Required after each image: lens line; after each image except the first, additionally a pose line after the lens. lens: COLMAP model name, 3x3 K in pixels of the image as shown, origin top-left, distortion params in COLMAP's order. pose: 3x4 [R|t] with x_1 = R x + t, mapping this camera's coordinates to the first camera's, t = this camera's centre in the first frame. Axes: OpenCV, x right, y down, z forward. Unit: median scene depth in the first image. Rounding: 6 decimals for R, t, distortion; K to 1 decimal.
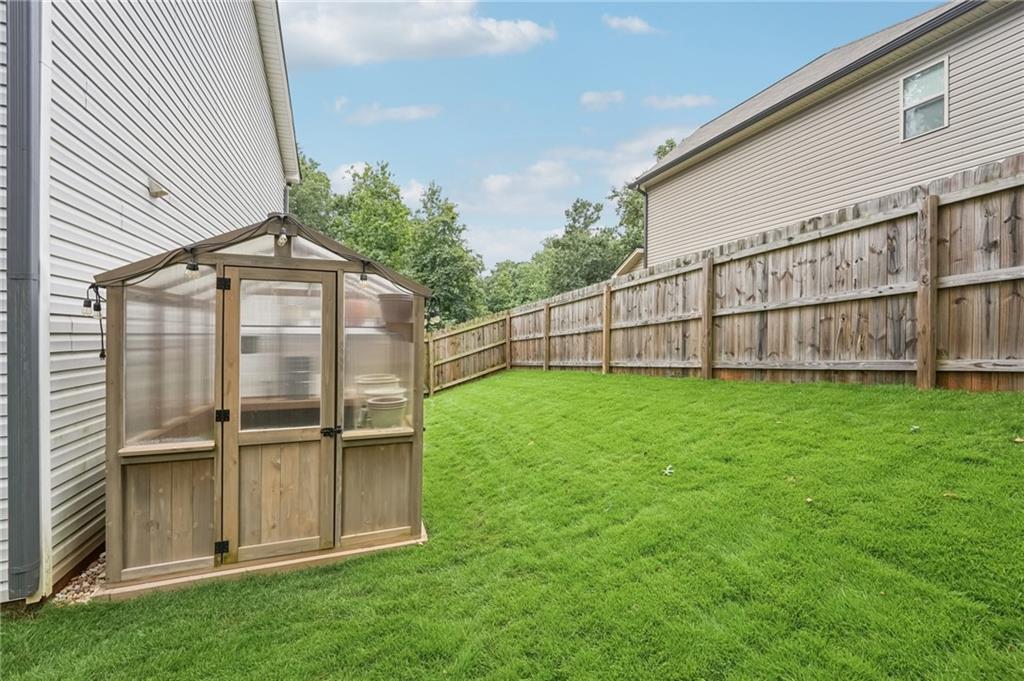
lens RADIAL K [[416.1, 0, 510.9], [0, 416.1, 333.5], [0, 0, 1]] dist [-0.017430, 0.000039]
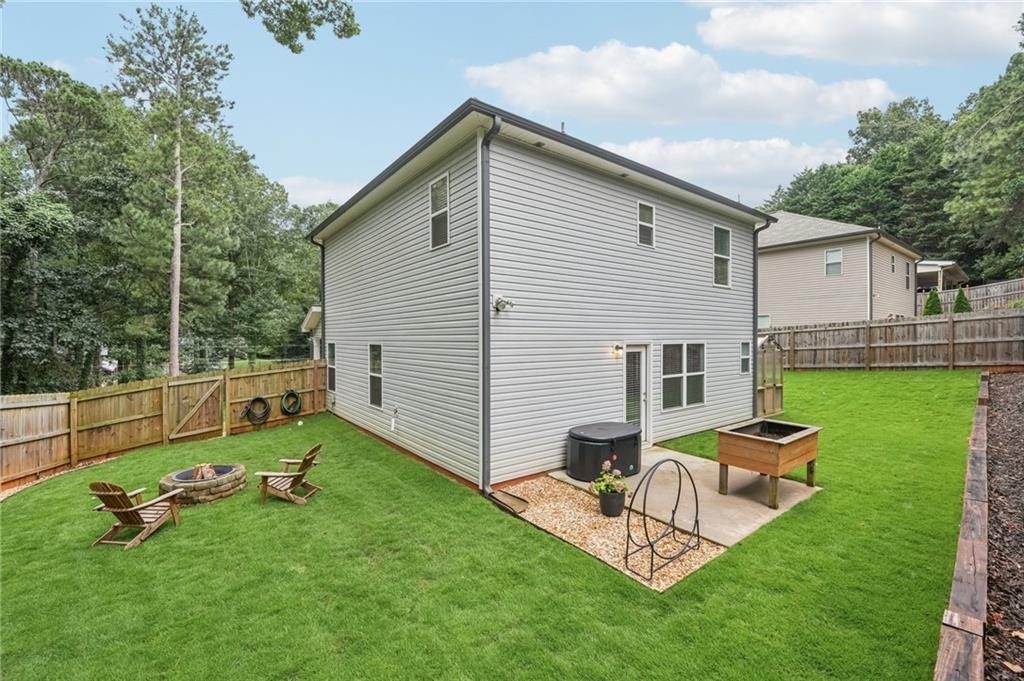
lens RADIAL K [[422.5, 0, 533.7], [0, 422.5, 341.1], [0, 0, 1]] dist [0.000318, 0.000024]
pose [[0.950069, -0.001369, 0.312036, -3.005396], [0.001380, 0.999999, 0.000184, -0.149430], [-0.312036, 0.000256, 0.950070, -1.712019]]
